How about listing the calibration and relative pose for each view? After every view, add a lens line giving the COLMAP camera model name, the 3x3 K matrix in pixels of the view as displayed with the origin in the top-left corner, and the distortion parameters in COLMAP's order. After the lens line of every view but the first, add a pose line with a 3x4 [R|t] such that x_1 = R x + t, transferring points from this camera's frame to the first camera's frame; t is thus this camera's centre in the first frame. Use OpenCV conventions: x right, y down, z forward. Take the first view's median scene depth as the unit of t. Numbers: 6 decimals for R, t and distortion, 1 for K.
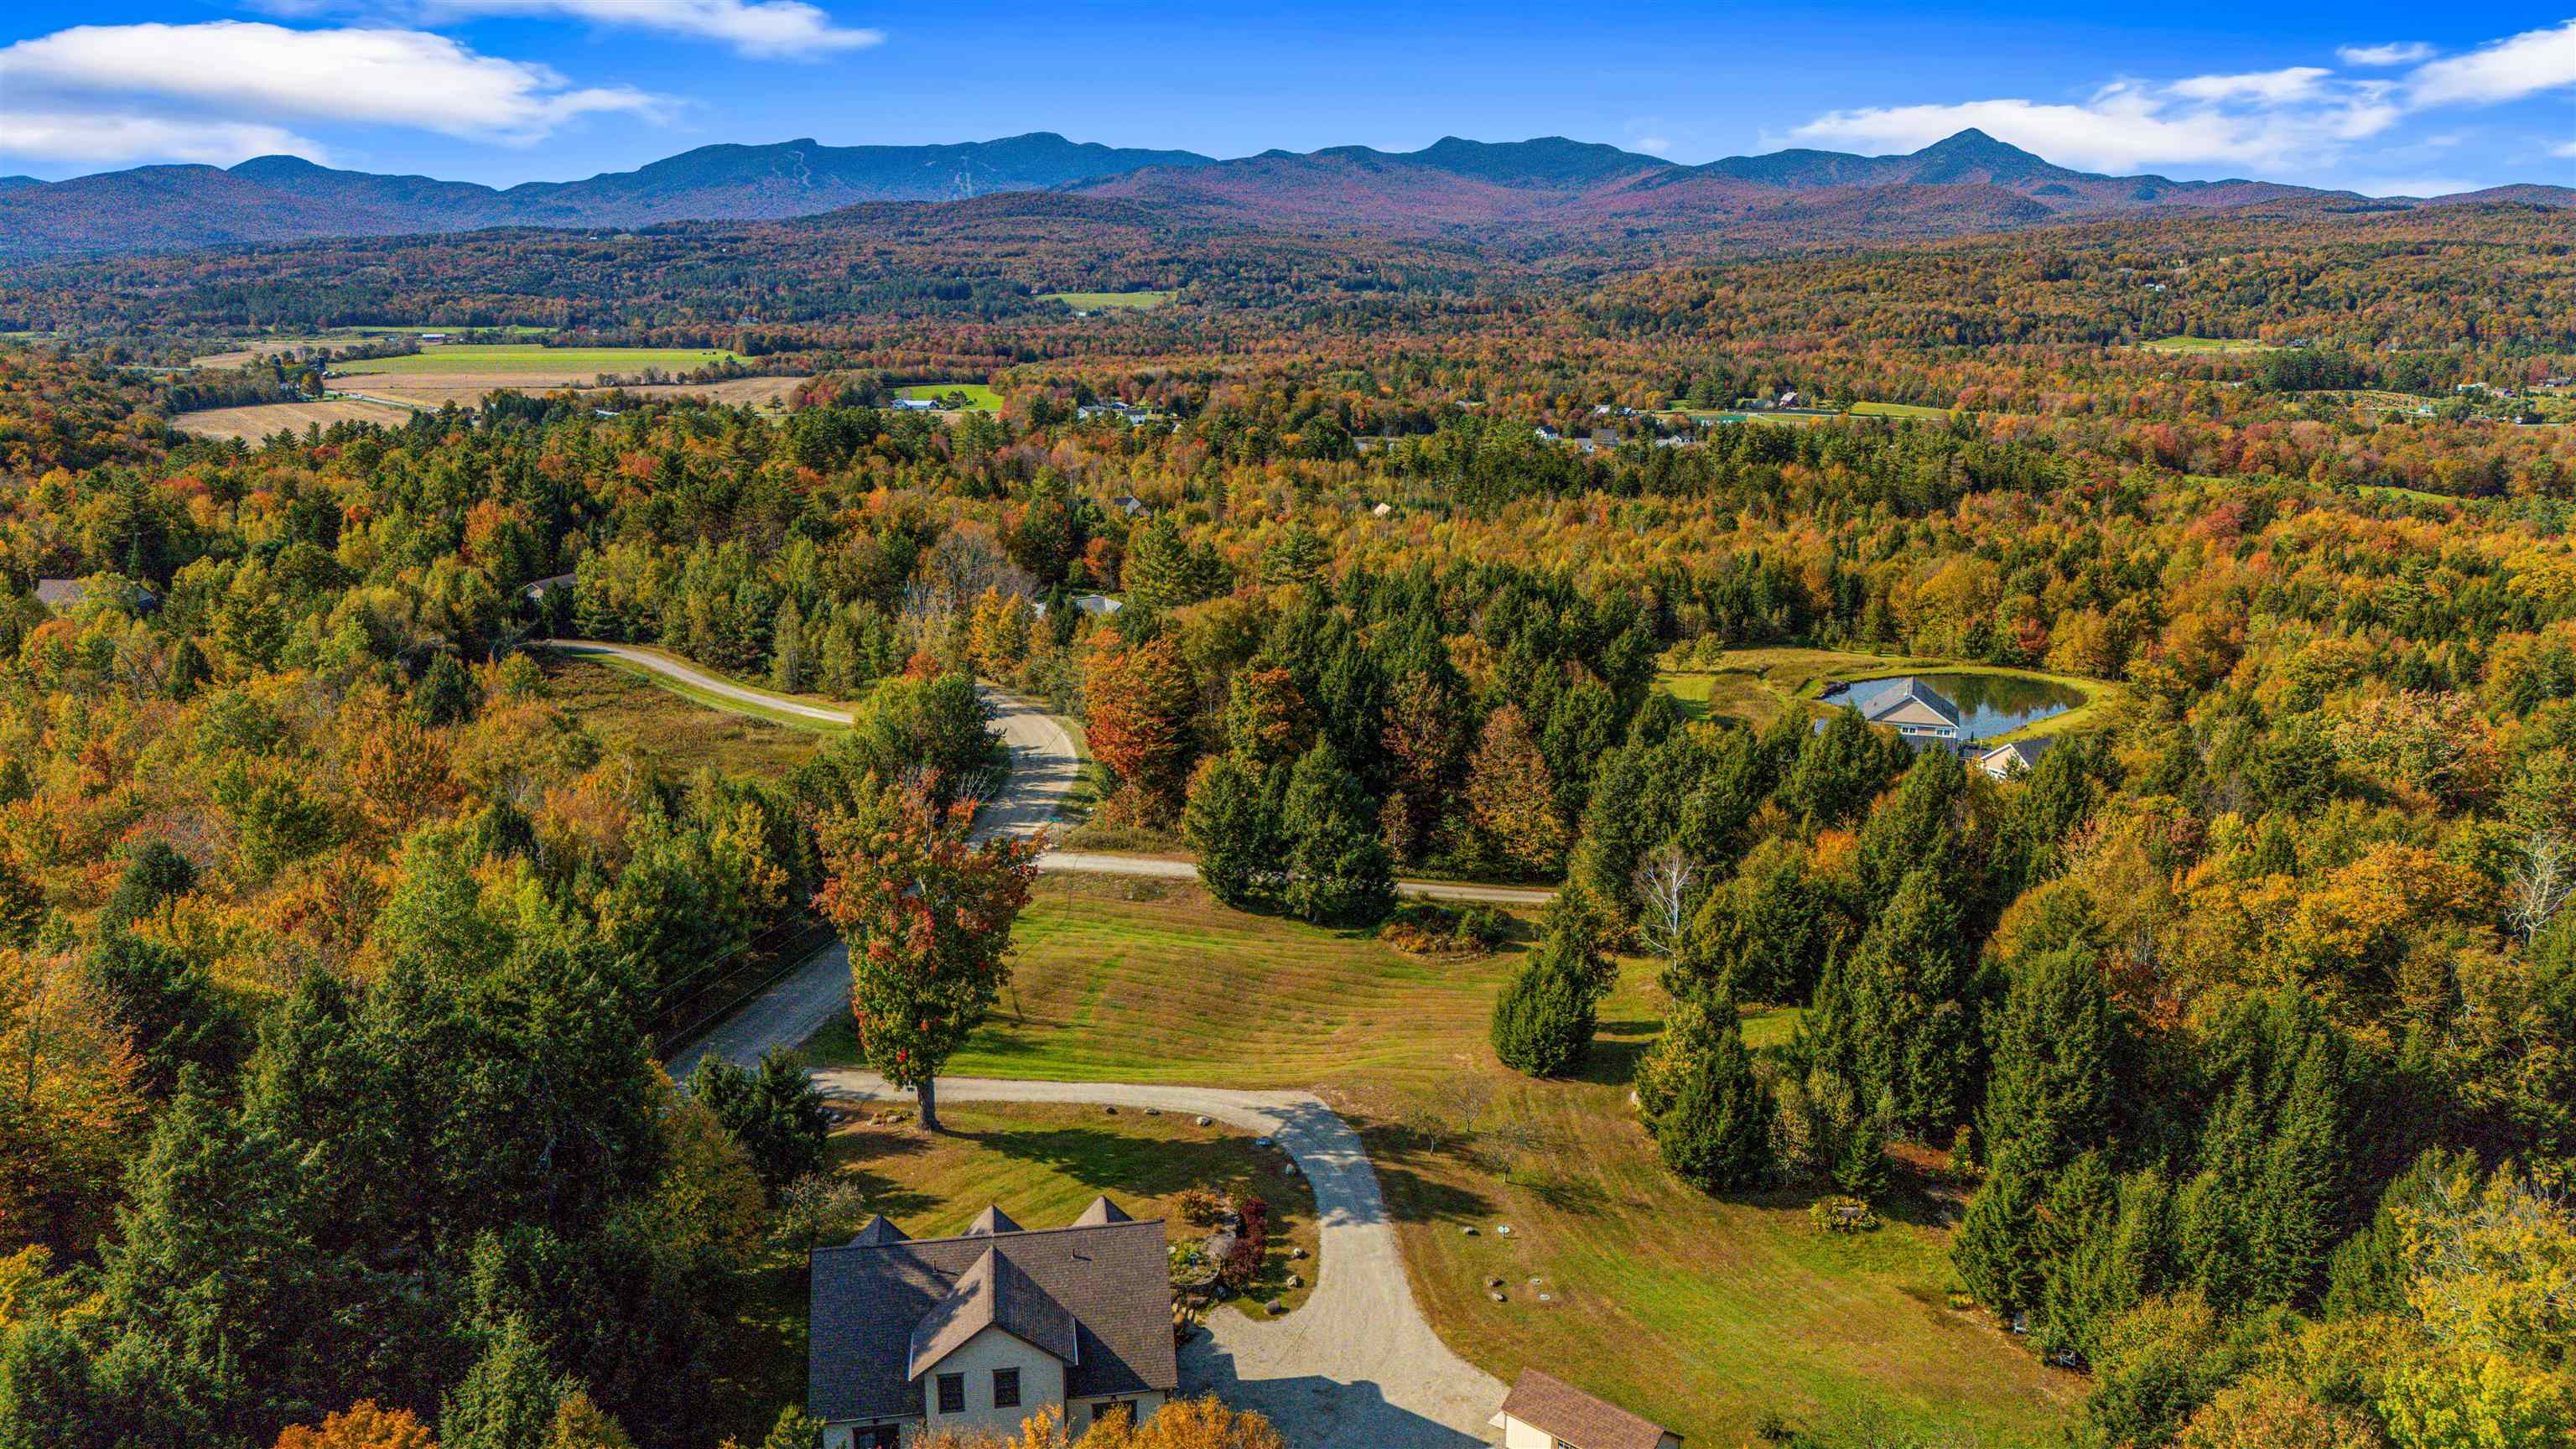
lens RADIAL K [[1880.9, 0, 1288.3], [0, 1880.9, 719.5], [0, 0, 1]] dist [0.078039, -0.076059]
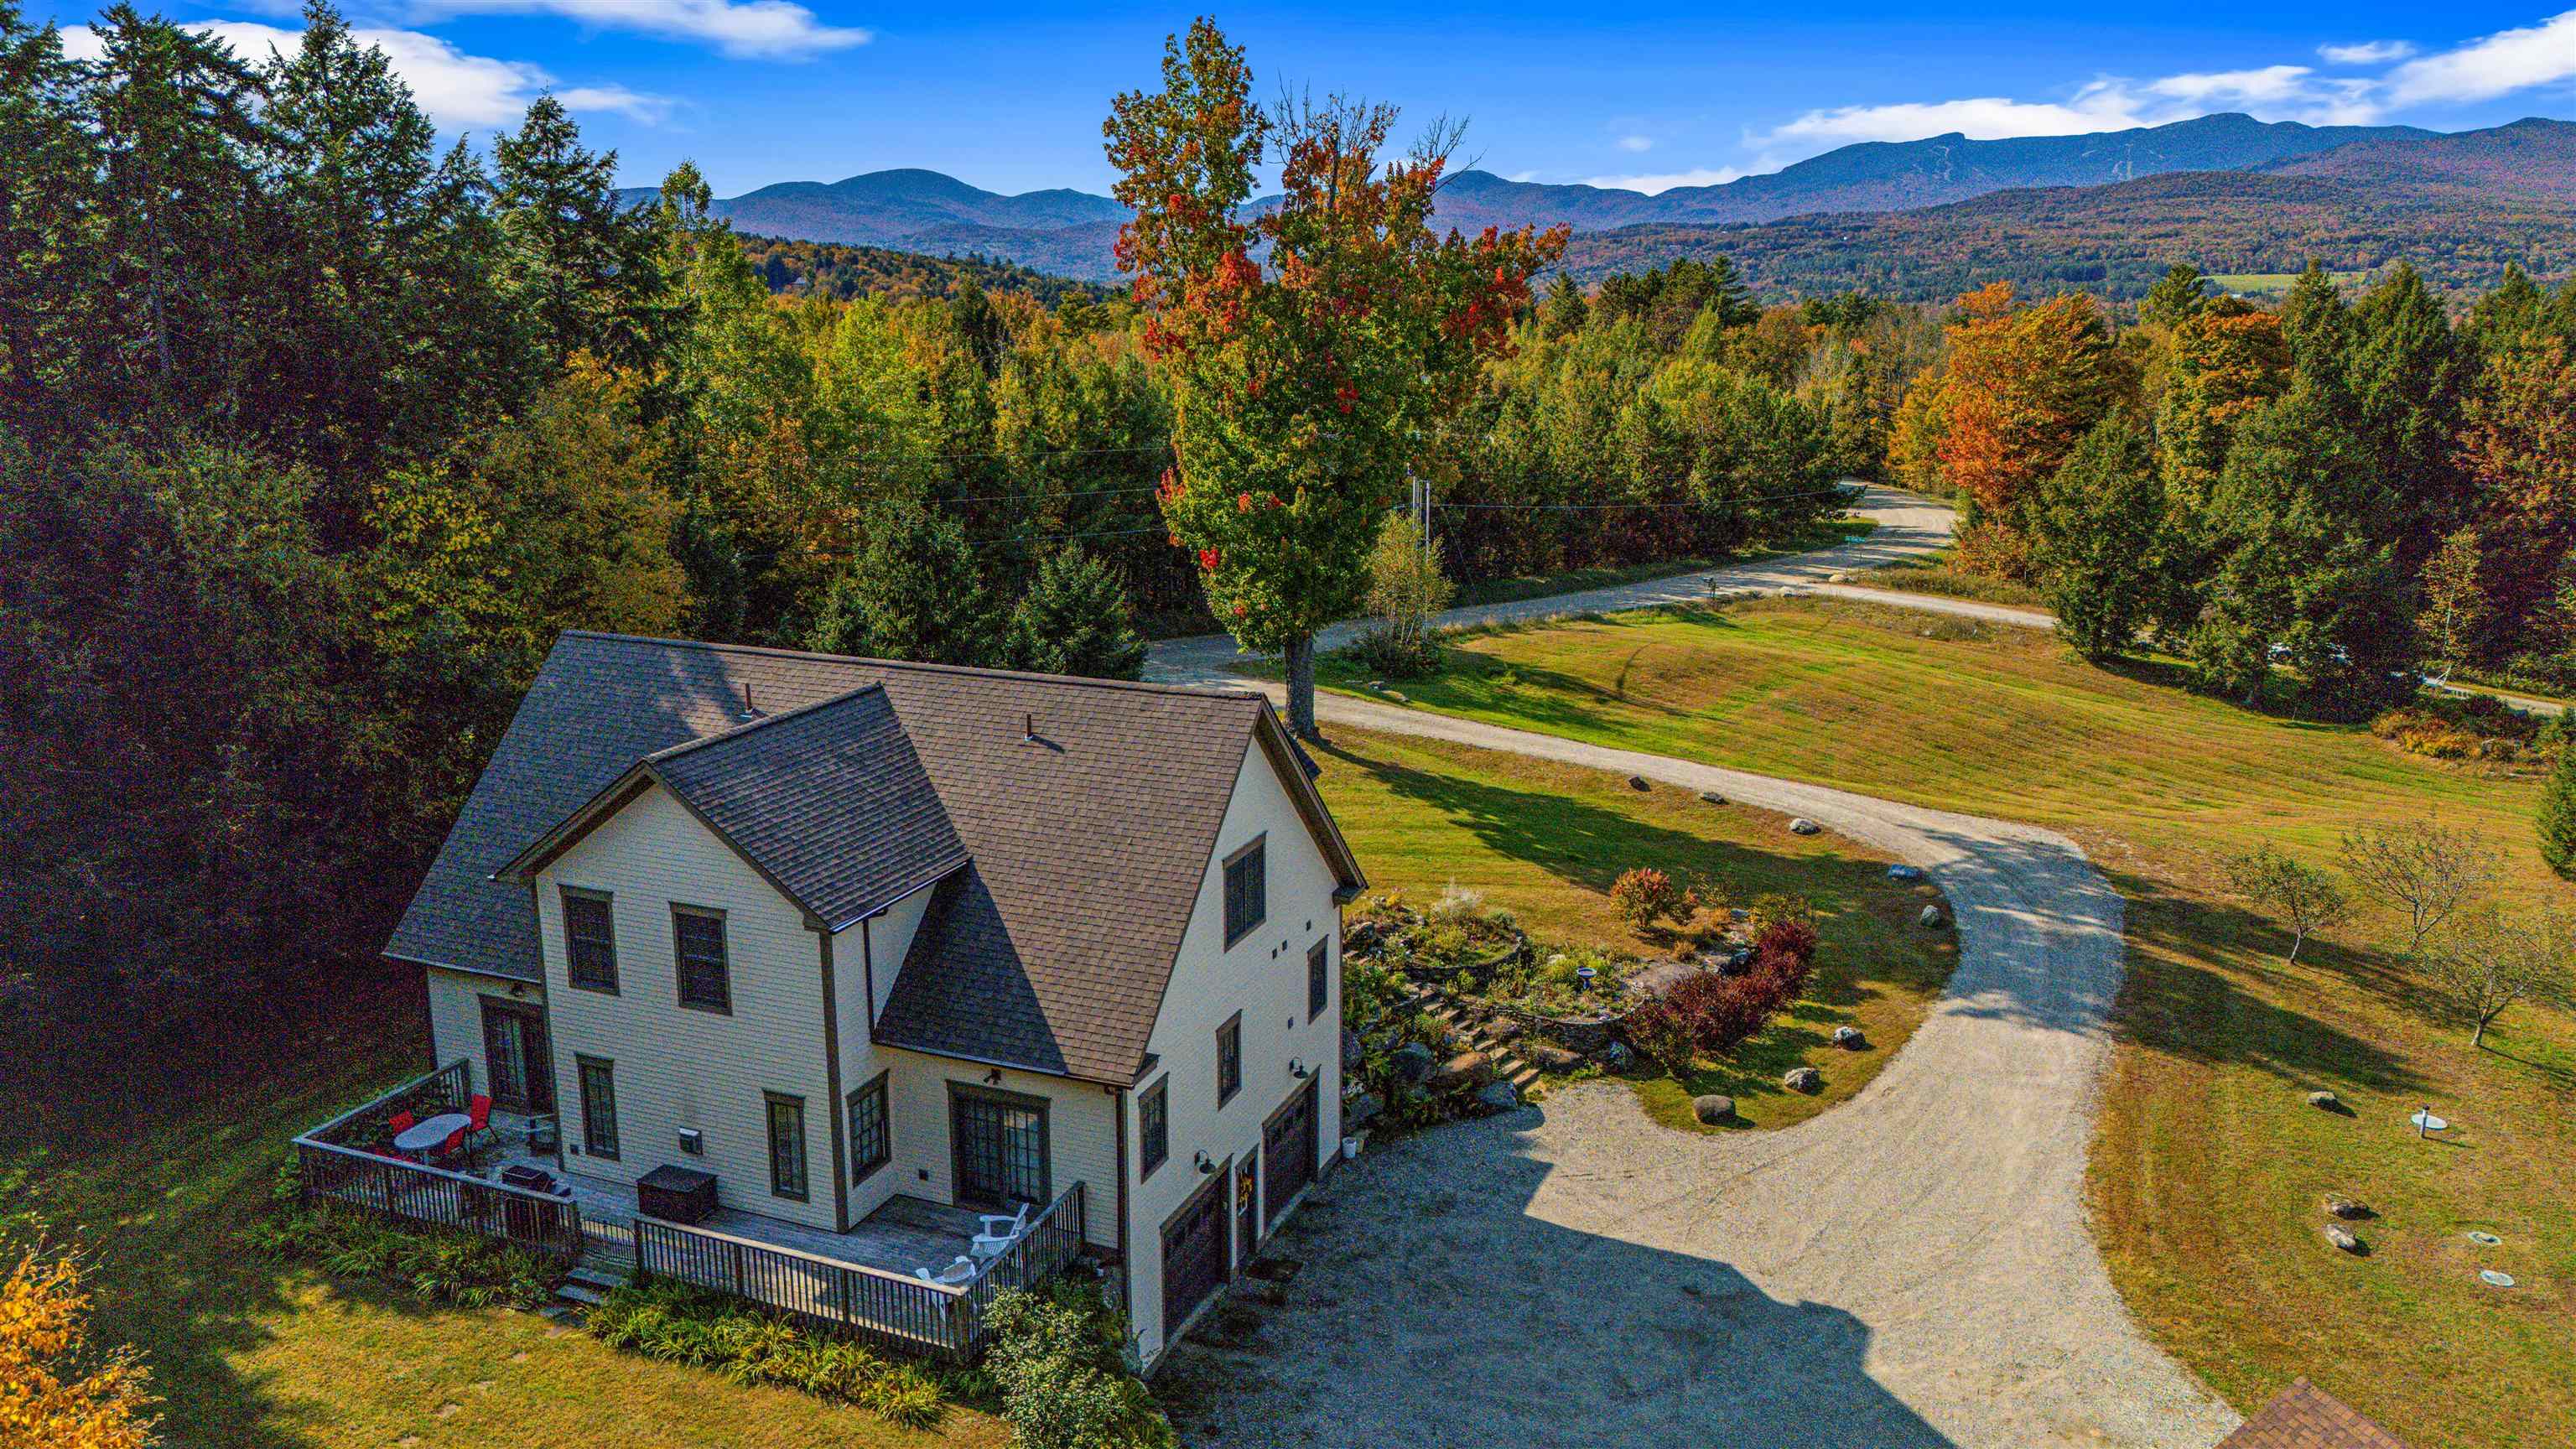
lens RADIAL K [[1880.9, 0, 1293.9], [0, 1880.9, 728.3], [0, 0, 1]] dist [0.078039, -0.076059]
pose [[0.847280, 0.127505, -0.515616, 0.034101], [-0.126120, 0.991291, 0.037889, 0.063928], [0.515956, 0.032927, 0.855982, 0.169538]]
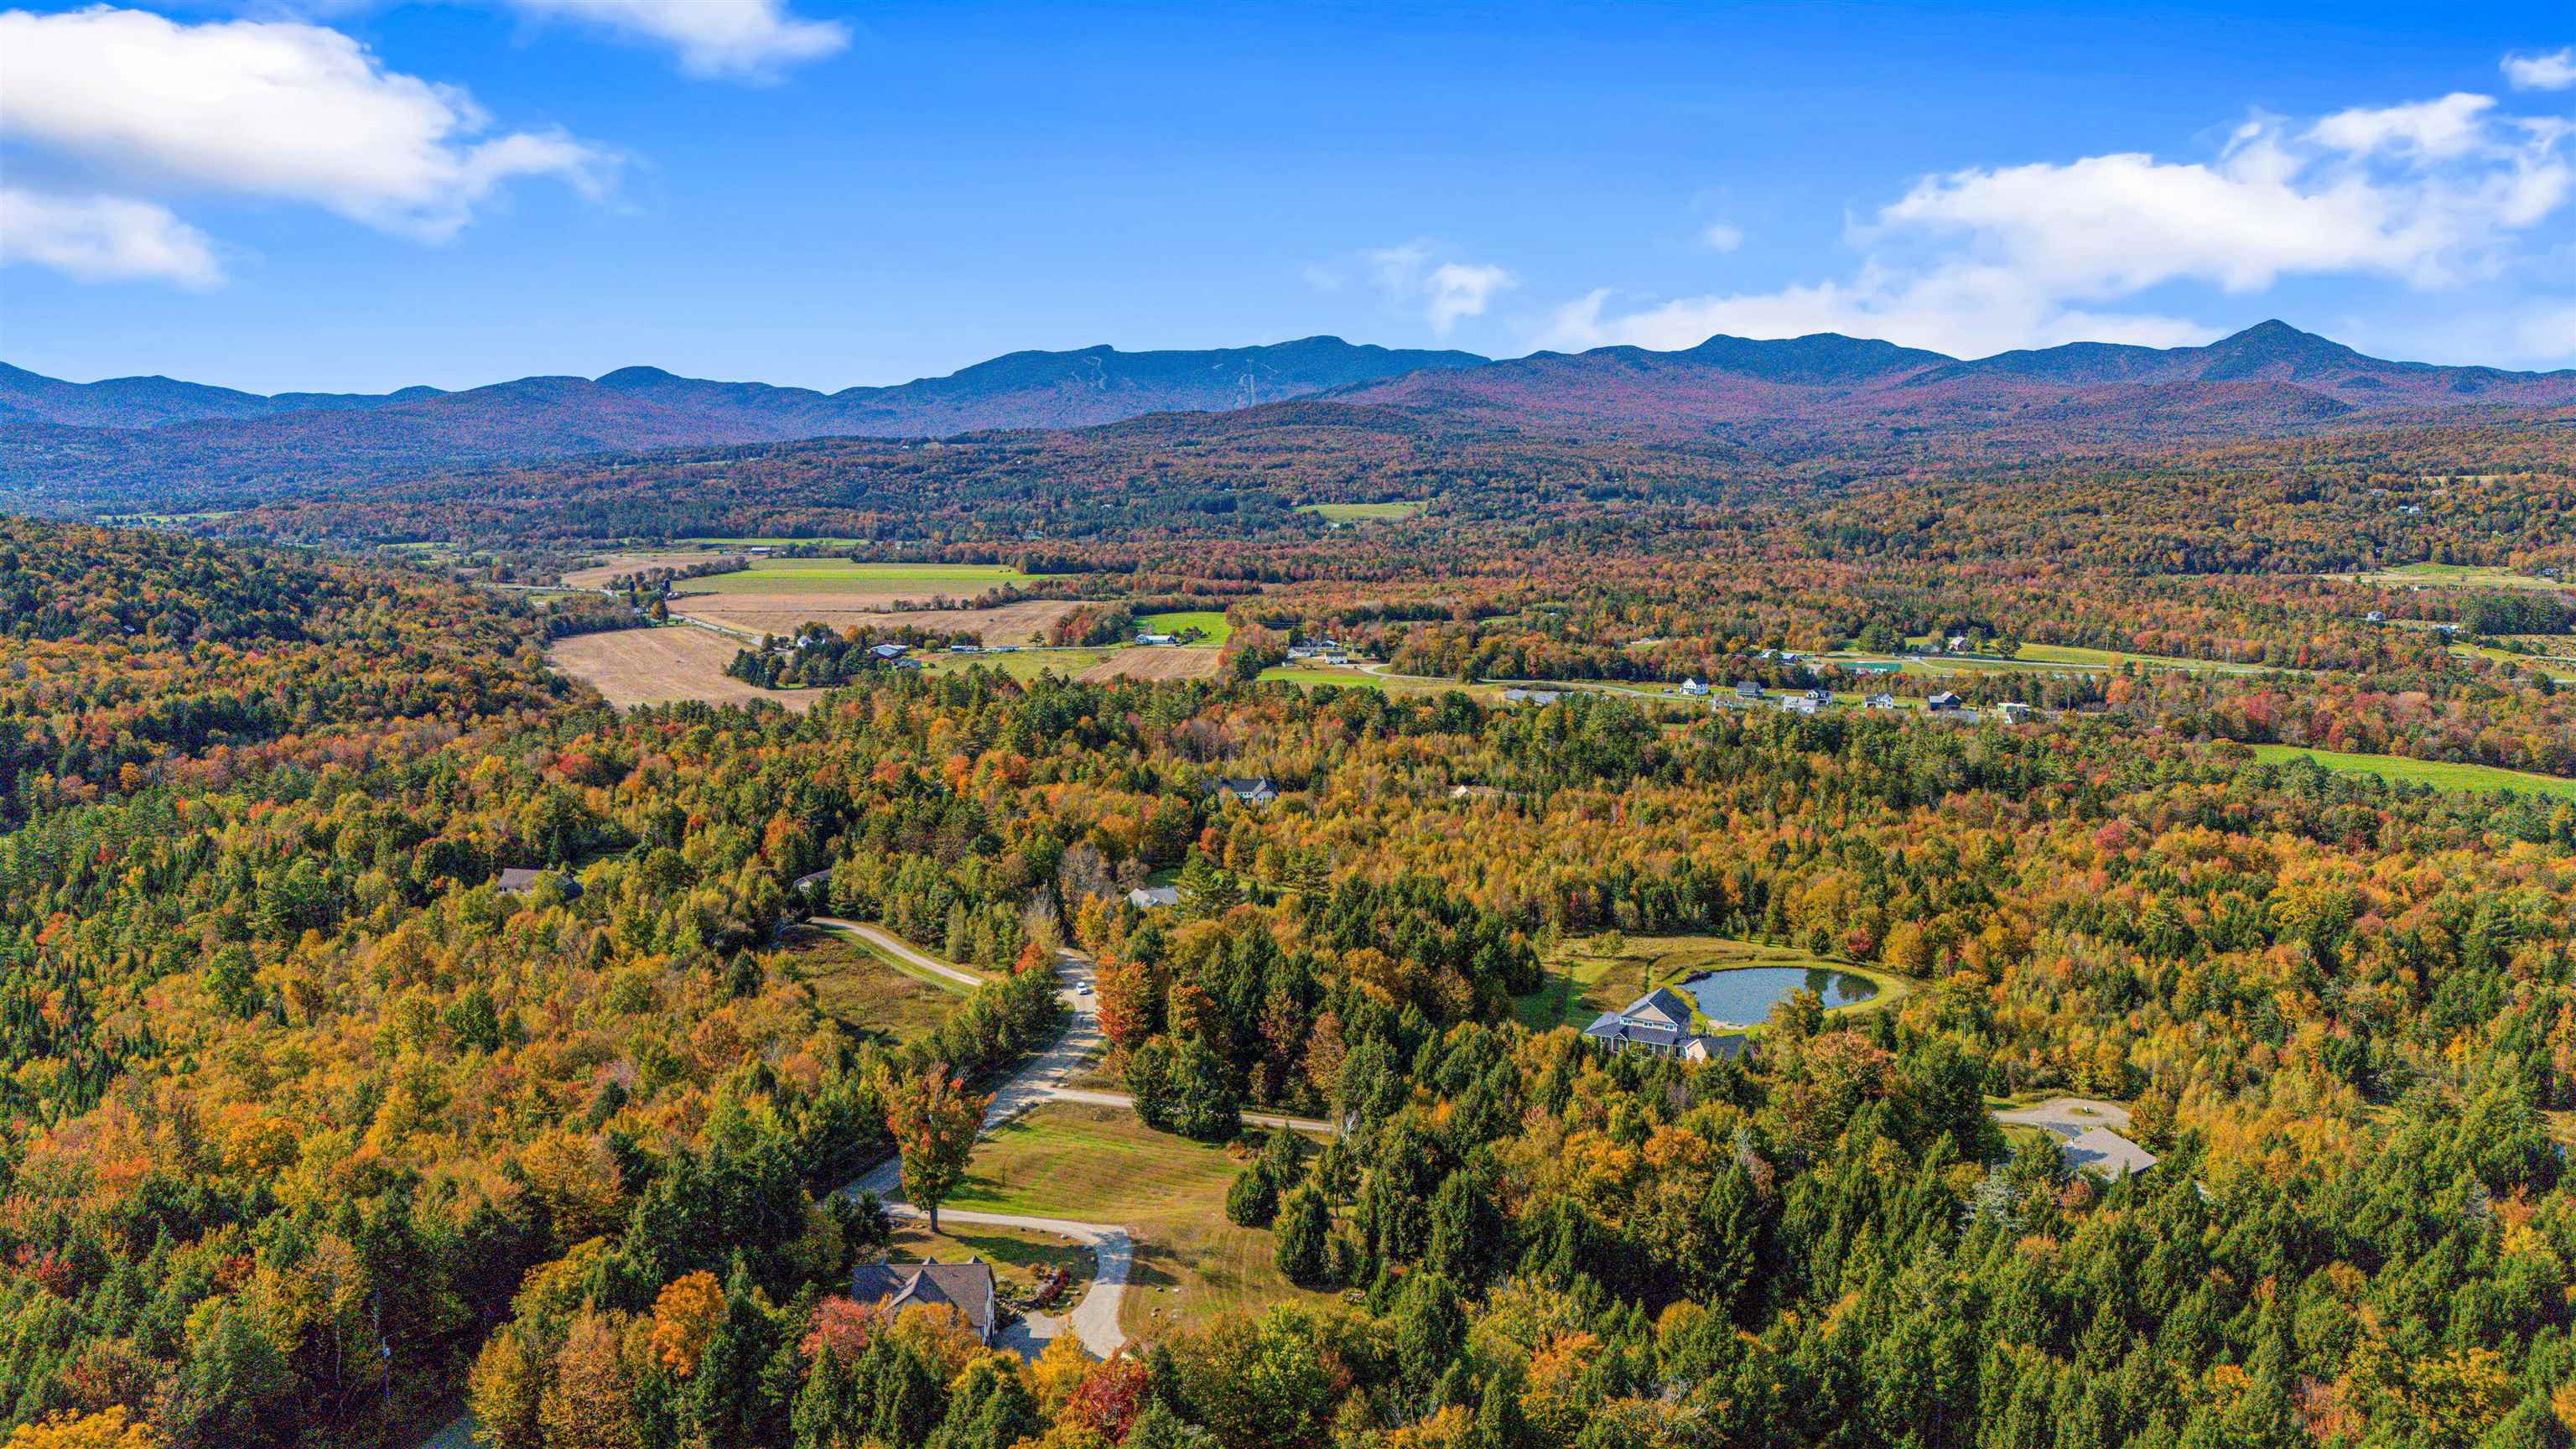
lens RADIAL K [[1880.9, 0, 1289.0], [0, 1880.9, 705.4], [0, 0, 1]] dist [0.078039, -0.076059]
pose [[0.989635, 0.016547, -0.142646, 0.171985], [-0.031055, 0.994494, -0.100088, -0.060422], [0.140205, 0.103481, 0.984700, -0.386258]]
